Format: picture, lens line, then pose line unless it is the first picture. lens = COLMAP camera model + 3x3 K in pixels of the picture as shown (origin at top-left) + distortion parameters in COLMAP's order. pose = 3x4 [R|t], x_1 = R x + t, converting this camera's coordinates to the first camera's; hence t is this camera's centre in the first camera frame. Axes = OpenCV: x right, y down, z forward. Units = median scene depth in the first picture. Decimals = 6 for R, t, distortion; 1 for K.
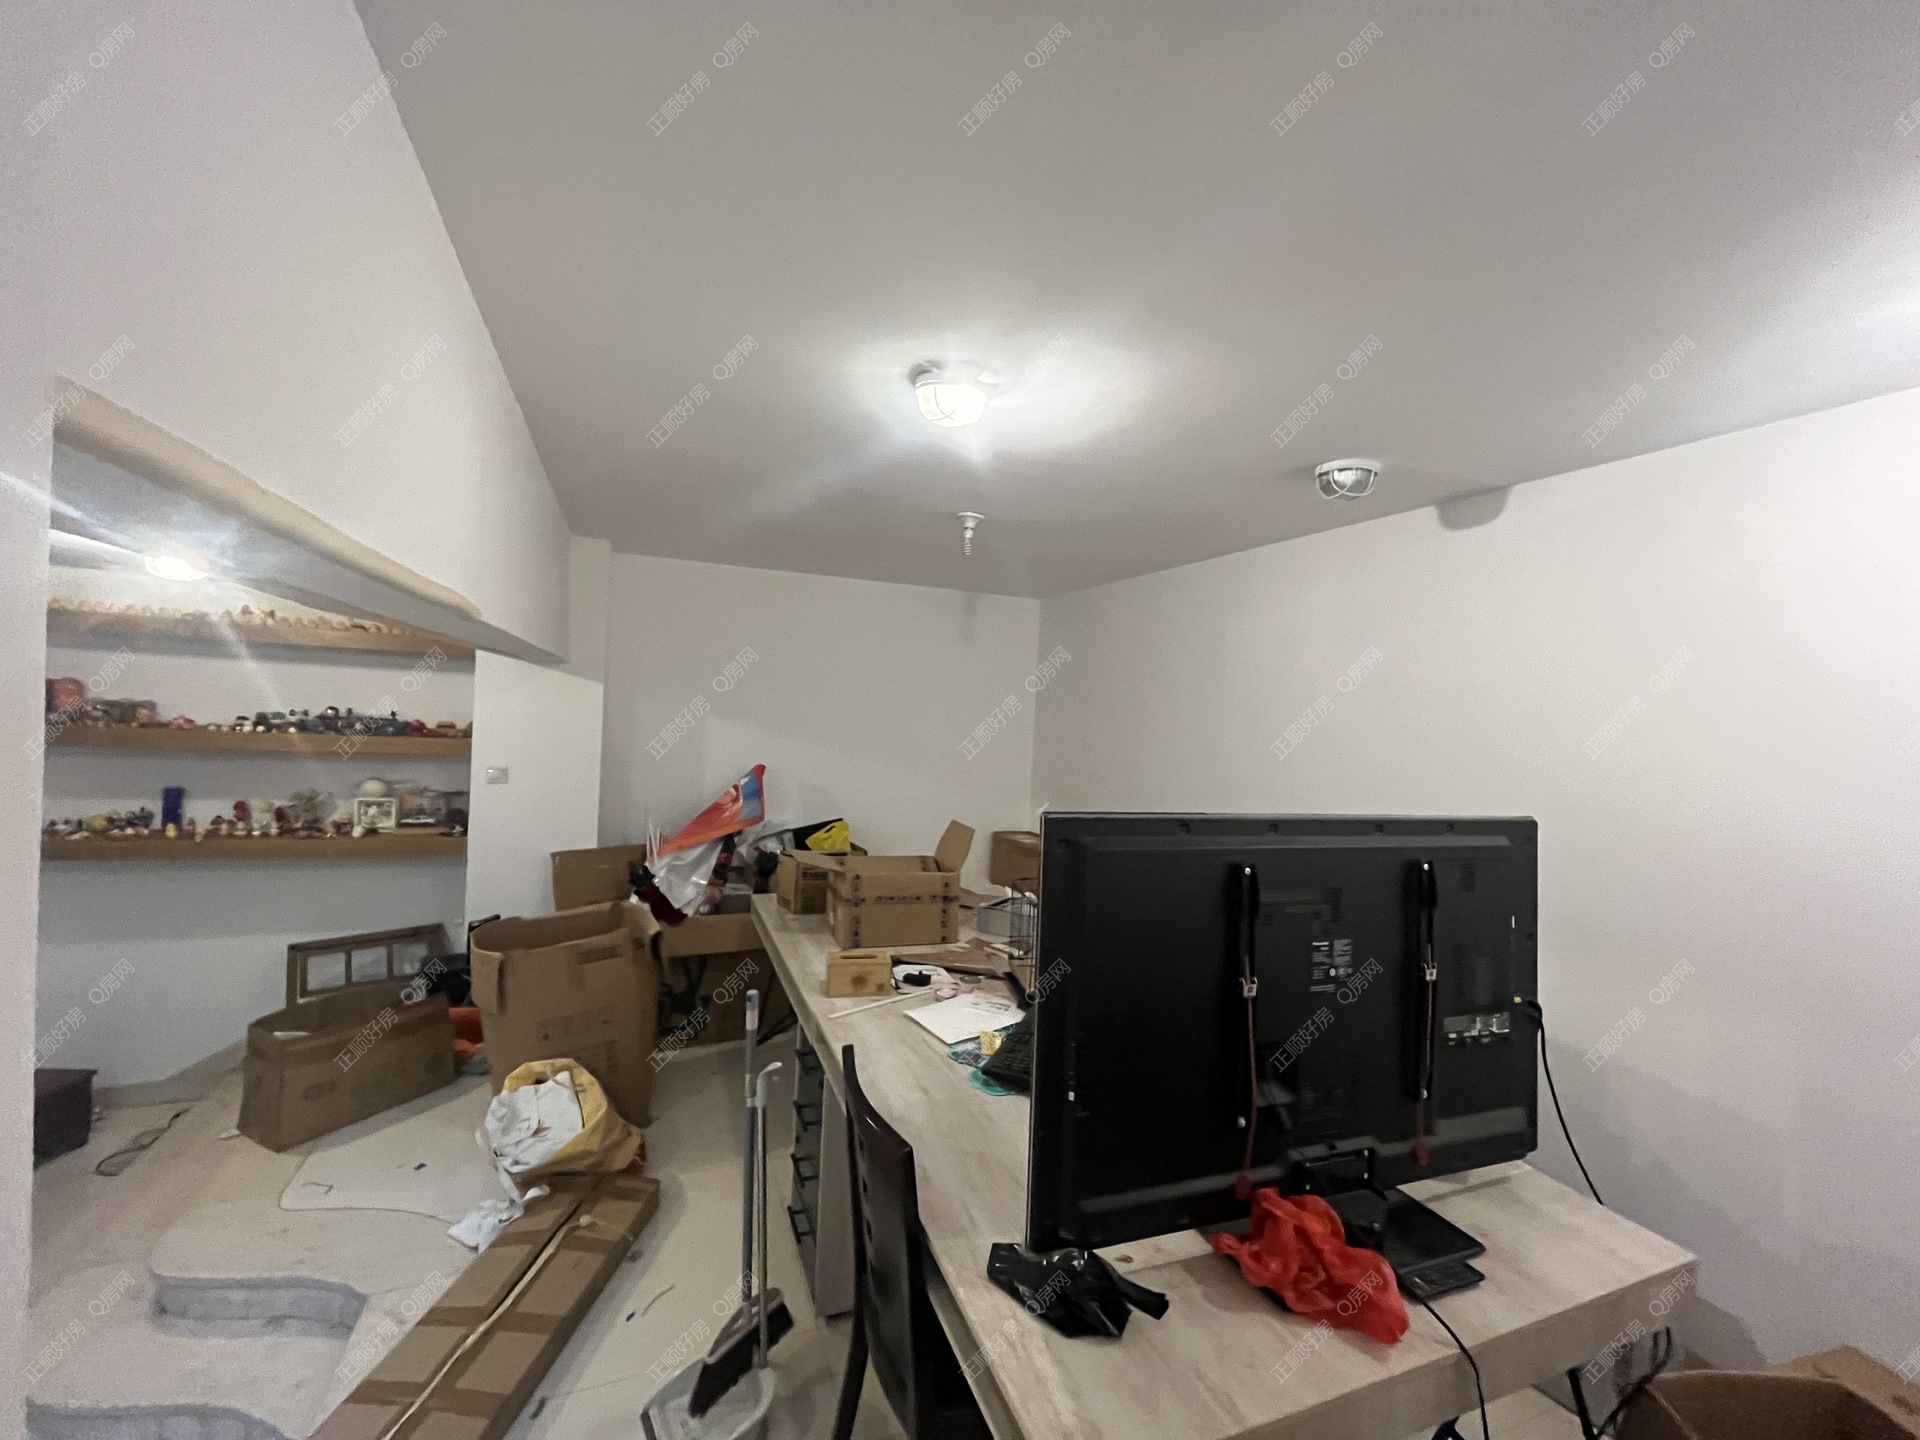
lens RADIAL K [[780.9, 0, 955.2], [0, 780.9, 722.3], [0, 0, 1]] dist [0.000779, 0.000051]
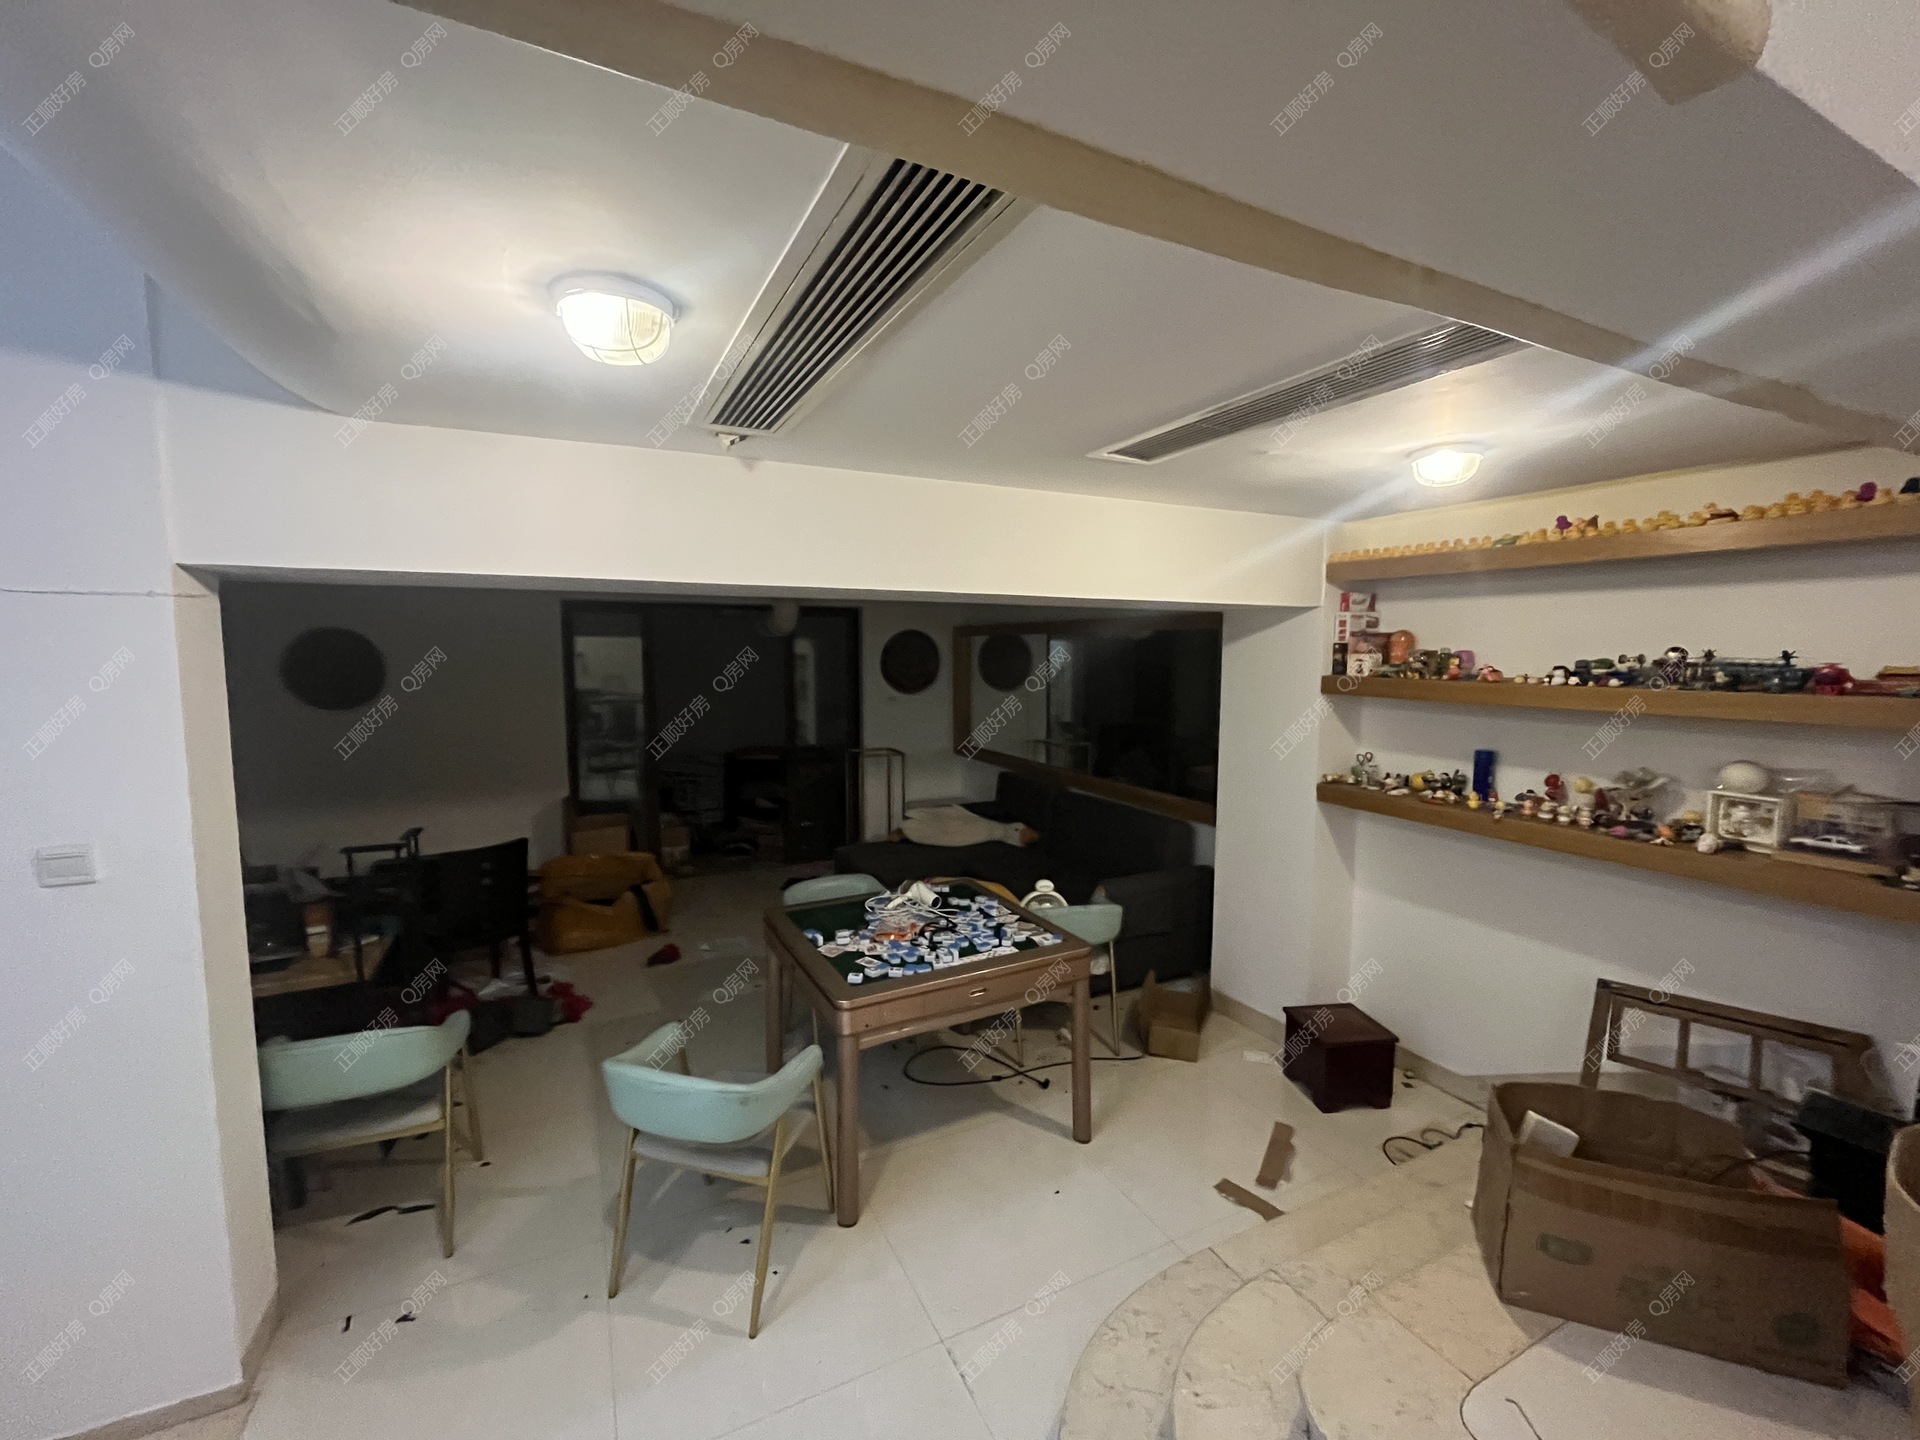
lens RADIAL K [[780.9, 0, 953.2], [0, 780.9, 727.1], [0, 0, 1]] dist [0.000779, 0.000051]
pose [[0.070166, 0.049364, -0.996313, -0.178876], [-0.006375, 0.998777, 0.049037, 0.018578], [0.997515, 0.002911, 0.070395, 0.343280]]
